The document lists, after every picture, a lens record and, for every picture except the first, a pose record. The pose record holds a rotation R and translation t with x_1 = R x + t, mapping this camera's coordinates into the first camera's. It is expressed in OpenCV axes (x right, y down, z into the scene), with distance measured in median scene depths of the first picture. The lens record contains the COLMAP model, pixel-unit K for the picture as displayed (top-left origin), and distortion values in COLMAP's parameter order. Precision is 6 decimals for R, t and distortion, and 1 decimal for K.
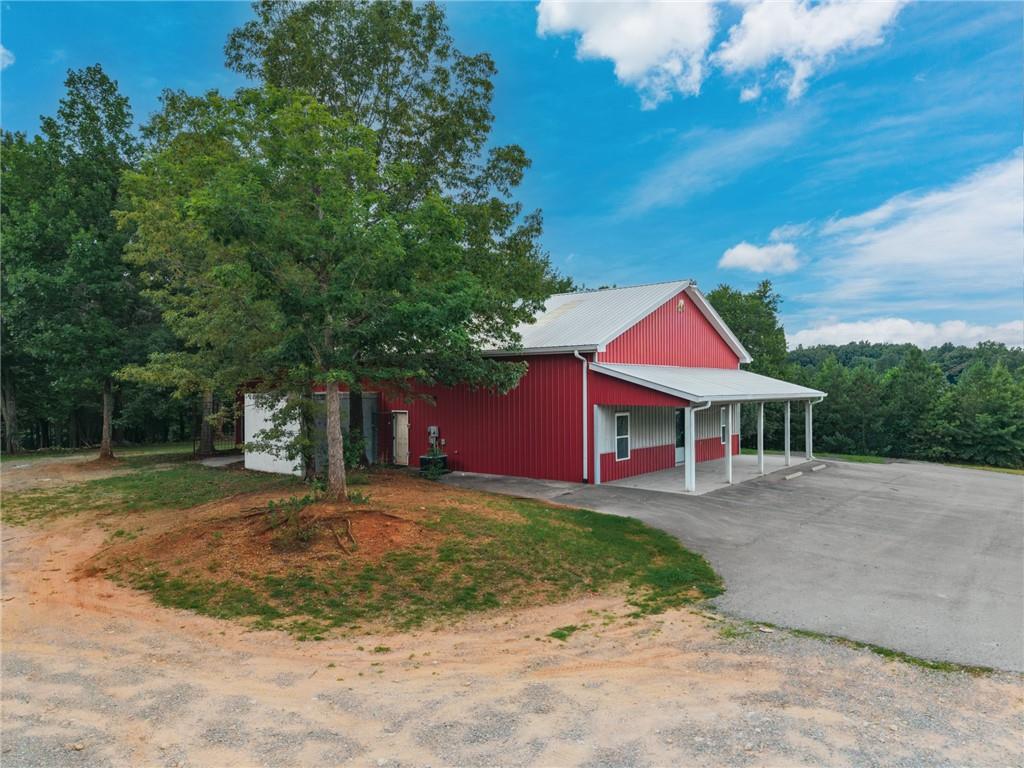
lens RADIAL K [[686.4, 0, 512.4], [0, 686.4, 386.3], [0, 0, 1]] dist [0.027293, -0.027294]
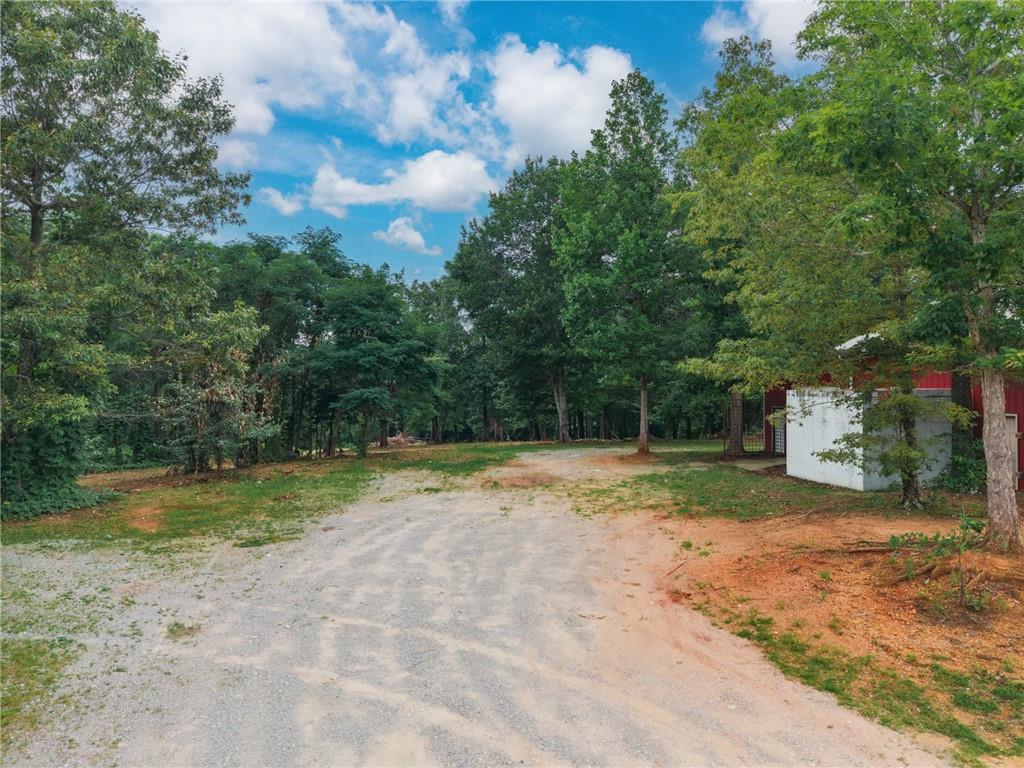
lens RADIAL K [[686.4, 0, 512.4], [0, 686.4, 386.3], [0, 0, 1]] dist [0.027293, -0.027294]
pose [[0.772447, -0.001750, -0.635077, -0.125681], [0.002525, 0.999997, 0.000316, 0.005694], [0.635074, -0.001848, 0.772449, 0.121760]]
